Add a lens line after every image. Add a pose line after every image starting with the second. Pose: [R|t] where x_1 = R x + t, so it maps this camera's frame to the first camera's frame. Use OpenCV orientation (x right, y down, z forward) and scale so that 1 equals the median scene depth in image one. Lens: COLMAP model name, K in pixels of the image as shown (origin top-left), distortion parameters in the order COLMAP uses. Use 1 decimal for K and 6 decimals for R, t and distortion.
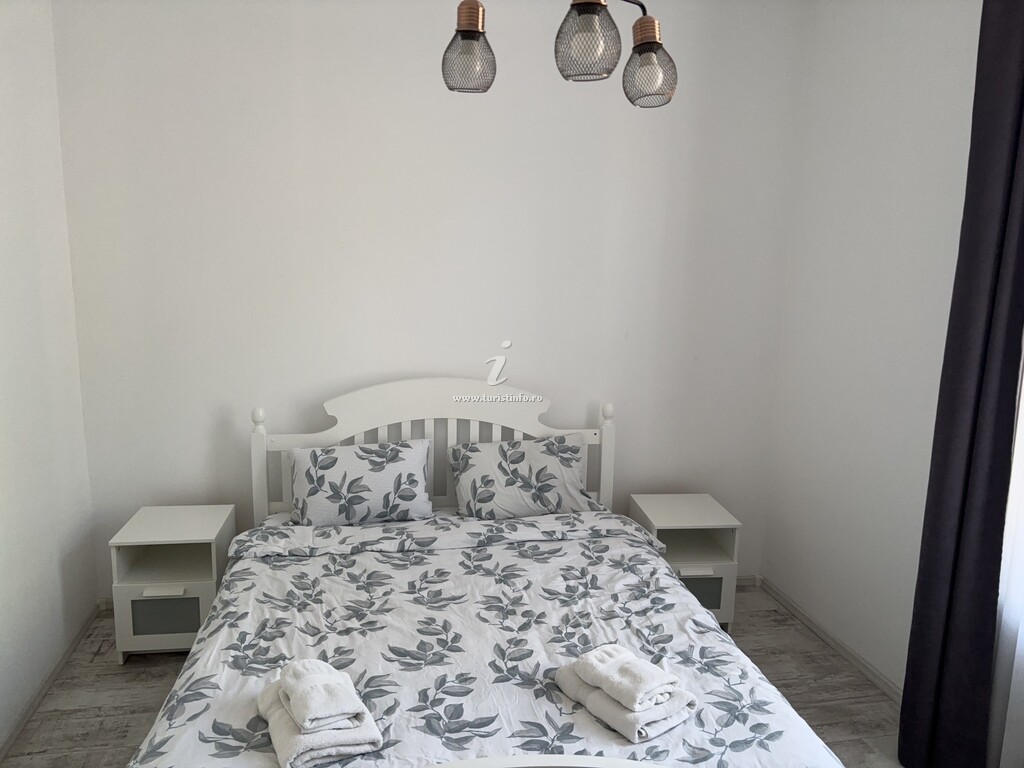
lens RADIAL K [[782.3, 0, 512.0], [0, 782.3, 384.0], [0, 0, 1]] dist [0.029856, -0.035872]
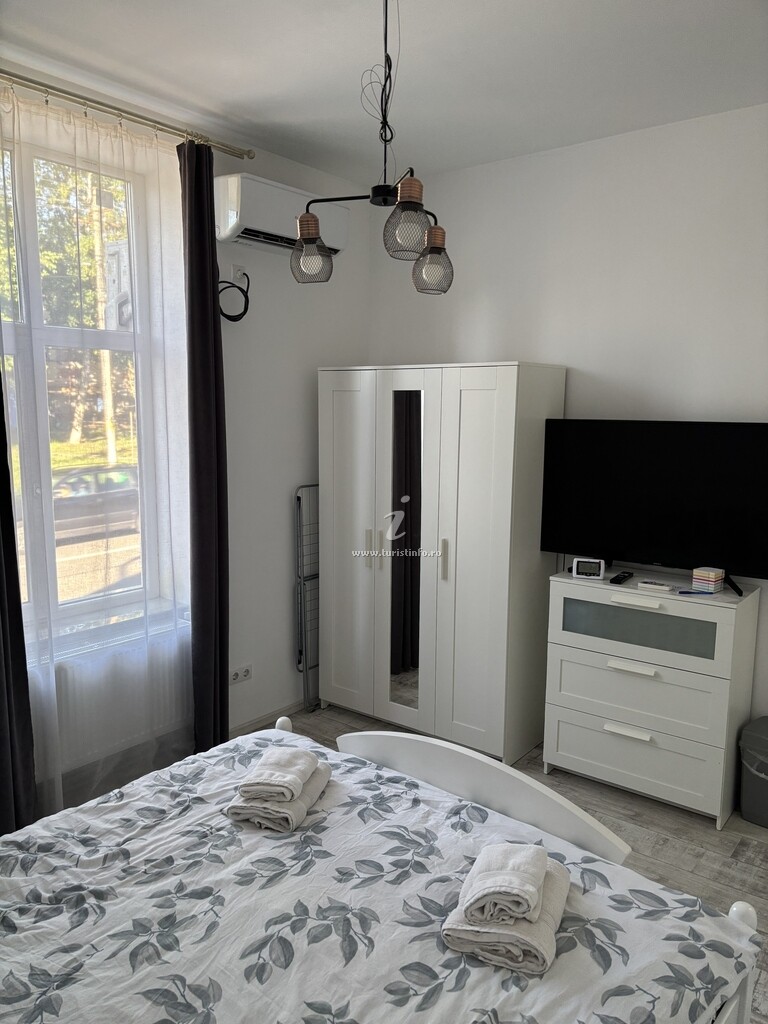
lens RADIAL K [[782.3, 0, 376.1], [0, 782.3, 509.2], [0, 0, 1]] dist [0.029856, -0.035872]
pose [[-0.650012, -0.127088, 0.749222, -0.475428], [0.114291, 0.958353, 0.261719, -0.175802], [-0.751280, 0.255750, -0.608416, 0.949573]]
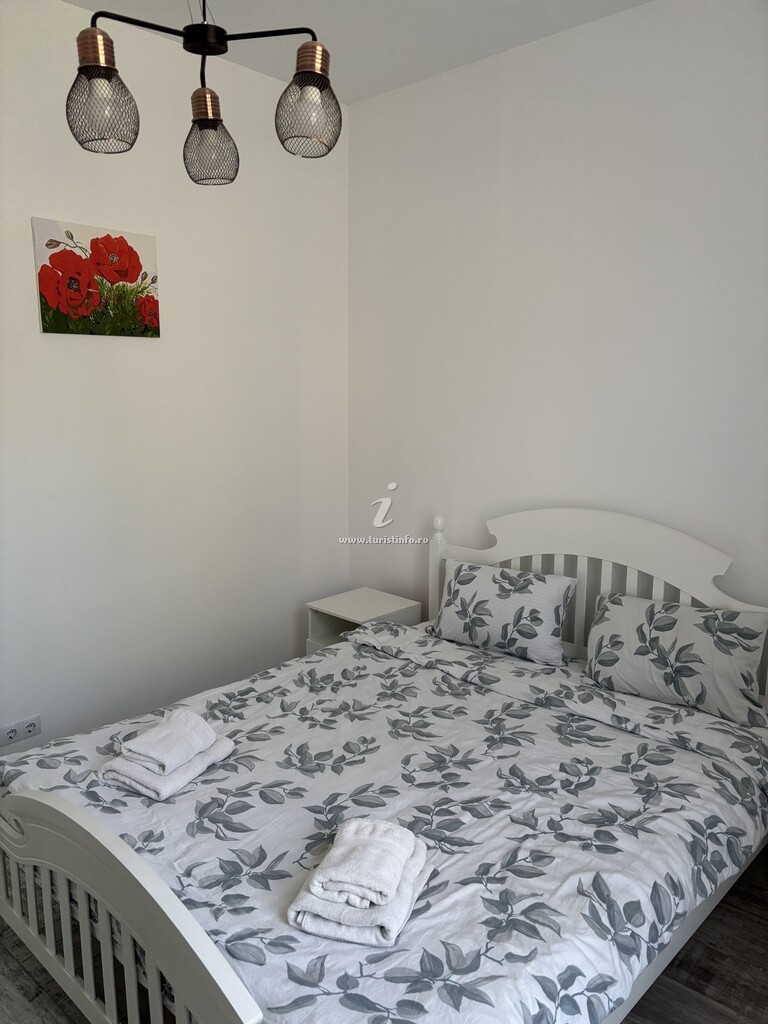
lens RADIAL K [[782.3, 0, 376.1], [0, 782.3, 509.2], [0, 0, 1]] dist [0.029856, -0.035872]
pose [[0.608784, 0.128146, -0.782918, 0.478938], [-0.139262, 0.988806, 0.053557, -0.024778], [0.781018, 0.076426, 0.619815, 0.300895]]
